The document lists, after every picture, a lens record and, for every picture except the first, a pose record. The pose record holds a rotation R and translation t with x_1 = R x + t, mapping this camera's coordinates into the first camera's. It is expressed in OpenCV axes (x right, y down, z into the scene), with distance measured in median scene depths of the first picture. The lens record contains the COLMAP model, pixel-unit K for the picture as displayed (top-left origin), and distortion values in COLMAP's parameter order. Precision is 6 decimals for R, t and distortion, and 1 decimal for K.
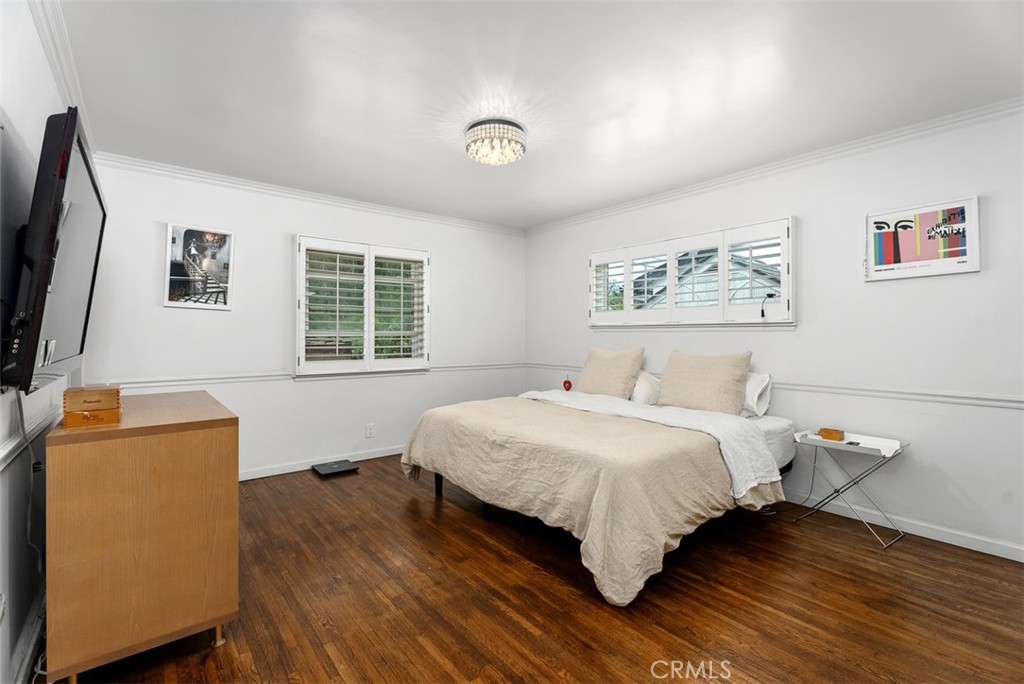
lens RADIAL K [[457.9, 0, 512.6], [0, 457.9, 325.0], [0, 0, 1]] dist [0.002937, -0.001583]
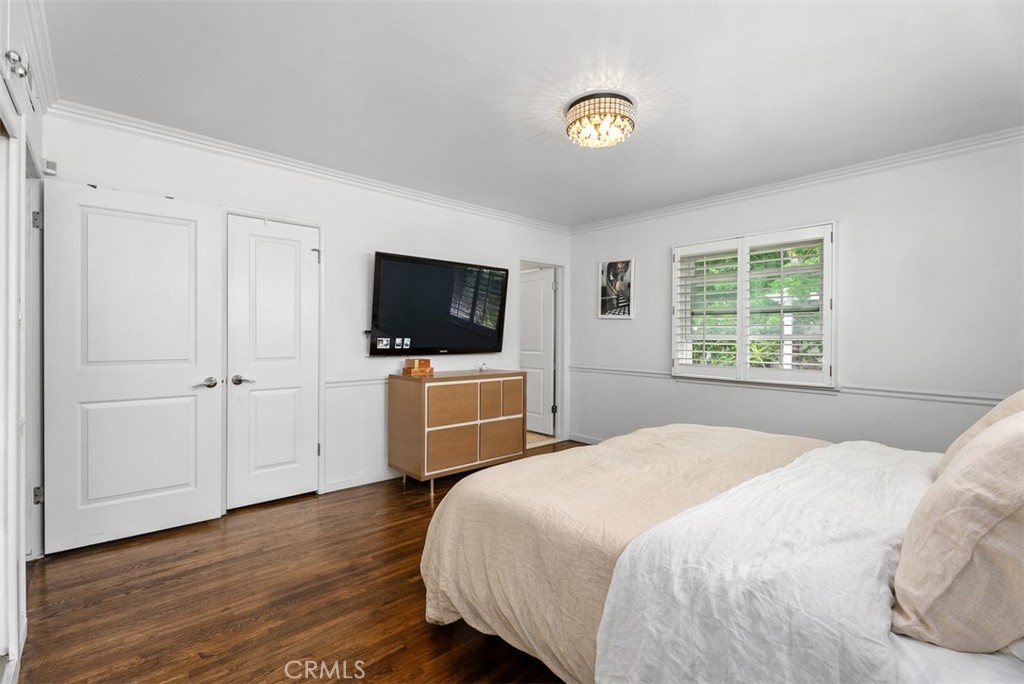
lens RADIAL K [[457.9, 0, 519.0], [0, 457.9, 336.5], [0, 0, 1]] dist [0.002937, -0.001583]
pose [[0.061455, 0.002114, -0.998108, 0.671156], [0.014943, 0.999884, 0.003037, 0.008491], [0.997998, -0.015101, 0.061416, 0.631366]]
